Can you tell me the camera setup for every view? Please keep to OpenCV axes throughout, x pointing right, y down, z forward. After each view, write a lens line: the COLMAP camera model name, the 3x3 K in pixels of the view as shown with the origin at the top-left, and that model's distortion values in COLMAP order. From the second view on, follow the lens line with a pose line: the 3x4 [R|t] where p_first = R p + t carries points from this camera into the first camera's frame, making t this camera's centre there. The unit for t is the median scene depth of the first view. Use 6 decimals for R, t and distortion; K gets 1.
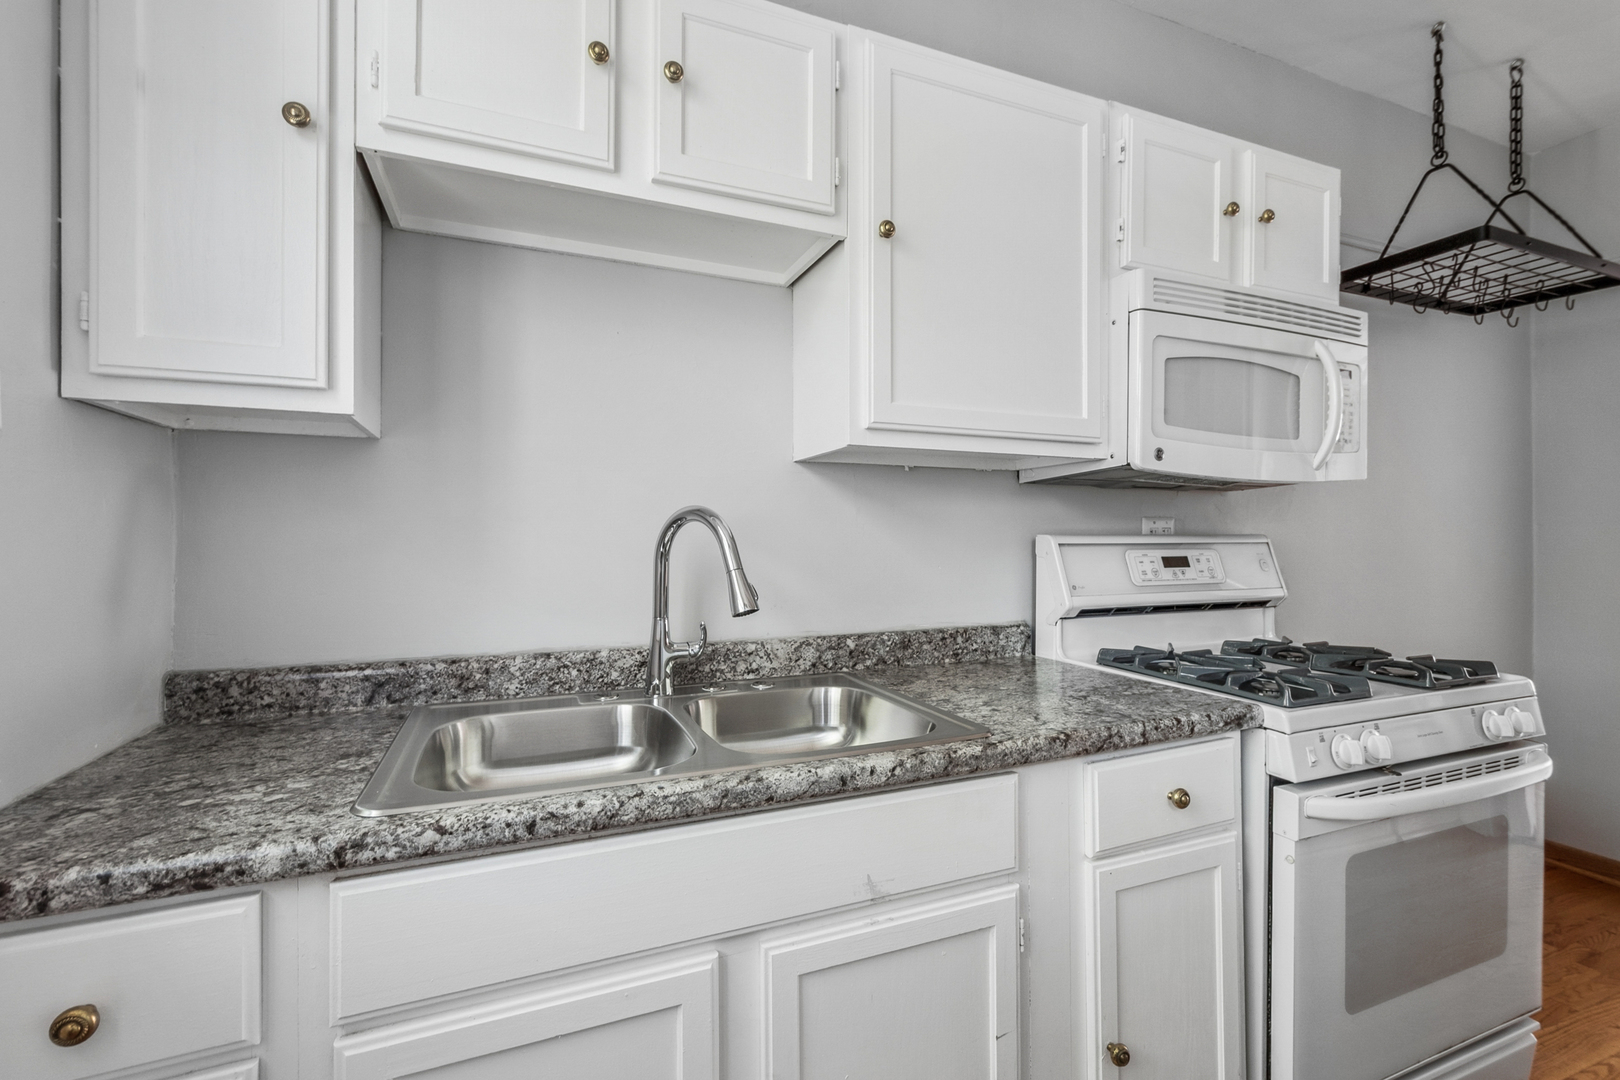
lens RADIAL K [[718.6, 0, 813.9], [0, 718.6, 537.1], [0, 0, 1]] dist [0.006803, -0.001308]
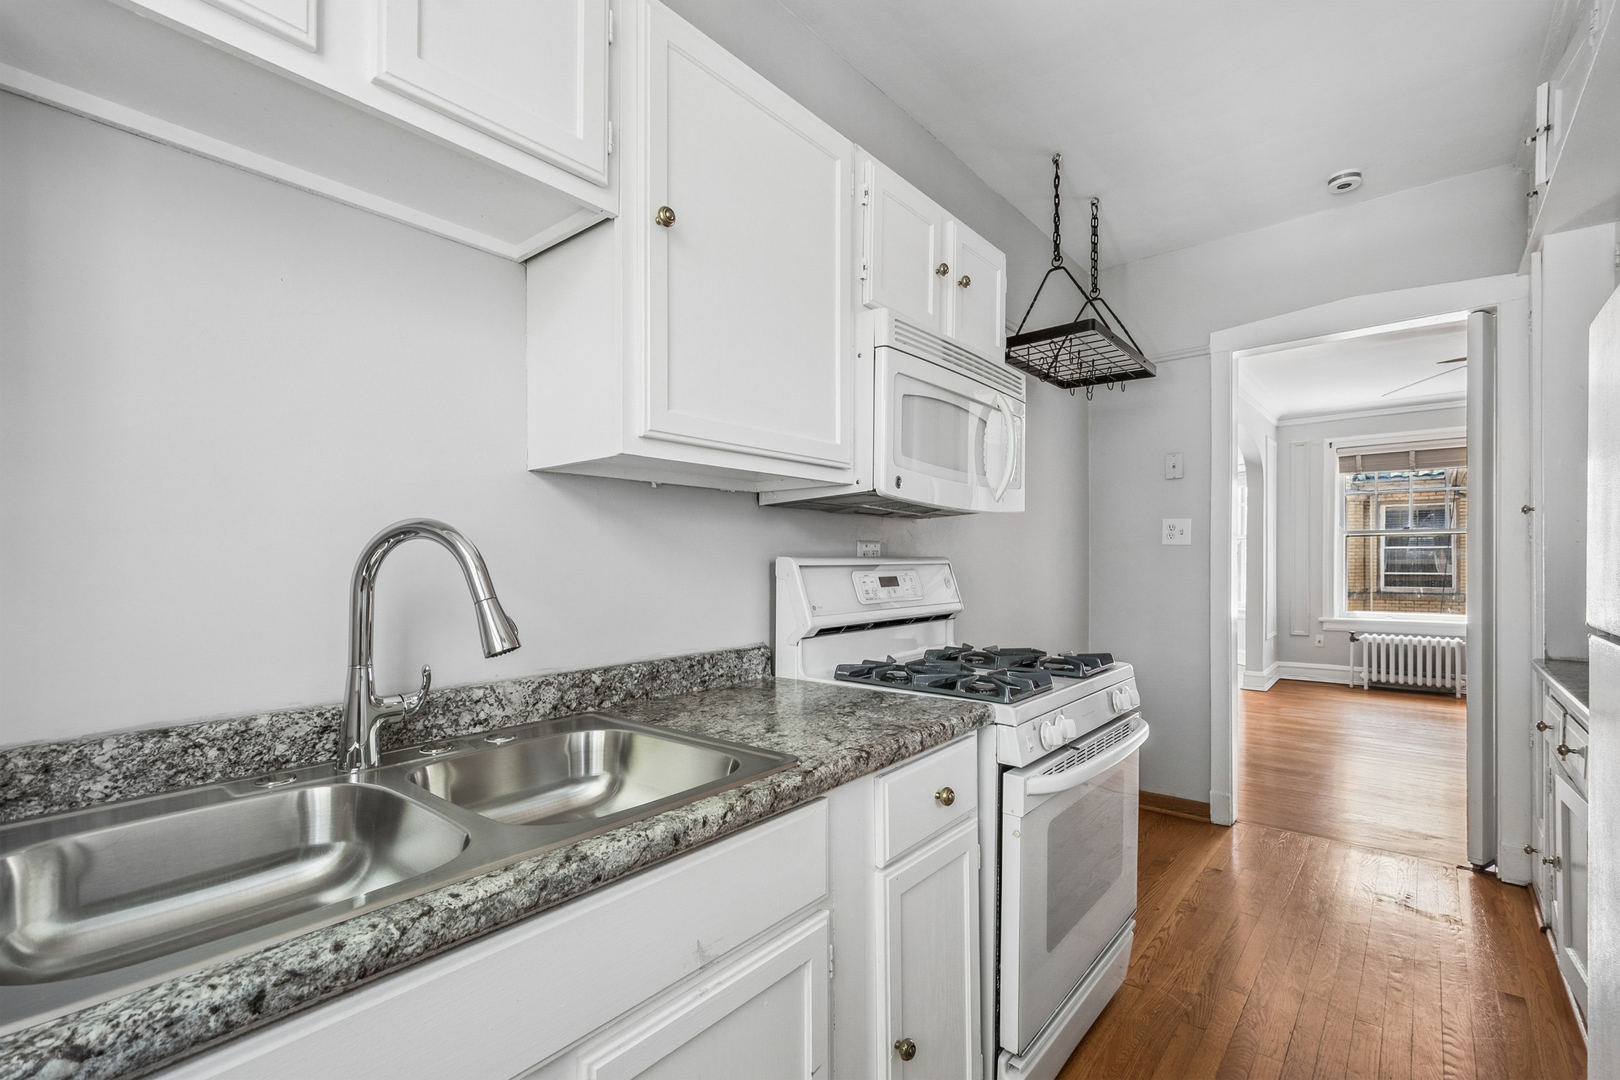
lens RADIAL K [[718.6, 0, 835.3], [0, 718.6, 562.0], [0, 0, 1]] dist [0.006803, -0.001308]
pose [[0.885250, -0.004443, 0.465094, -0.121793], [0.003659, 0.999990, 0.002589, 0.002587], [-0.465101, -0.000590, 0.885258, 0.093724]]
